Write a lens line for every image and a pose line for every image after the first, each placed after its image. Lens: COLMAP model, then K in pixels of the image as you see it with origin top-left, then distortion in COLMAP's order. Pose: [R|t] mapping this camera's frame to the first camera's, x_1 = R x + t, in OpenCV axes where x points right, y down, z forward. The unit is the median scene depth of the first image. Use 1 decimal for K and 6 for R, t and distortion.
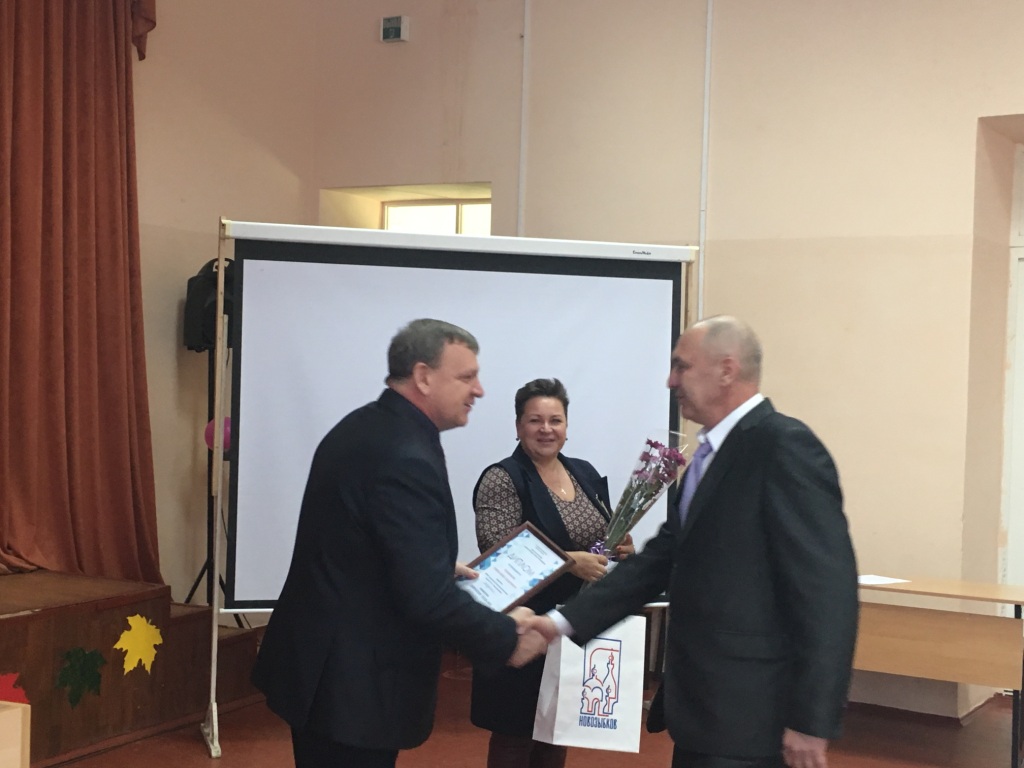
lens RADIAL K [[1585.3, 0, 512.0], [0, 1585.3, 384.0], [0, 0, 1]] dist [0.352826, 0.012680]
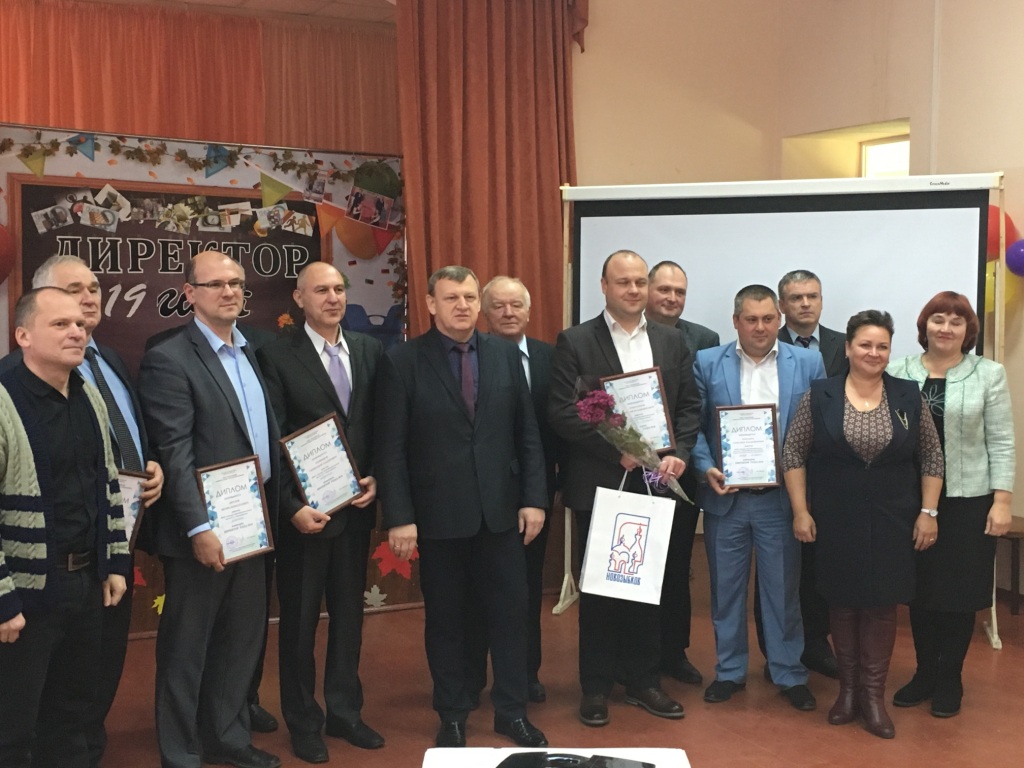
lens RADIAL K [[1585.3, 0, 512.0], [0, 1585.3, 384.0], [0, 0, 1]] dist [0.352826, 0.012680]
pose [[0.869619, -0.003246, -0.493713, 0.386799], [0.023074, 0.999153, 0.034073, 0.006707], [0.493185, -0.041022, 0.868957, -0.088307]]
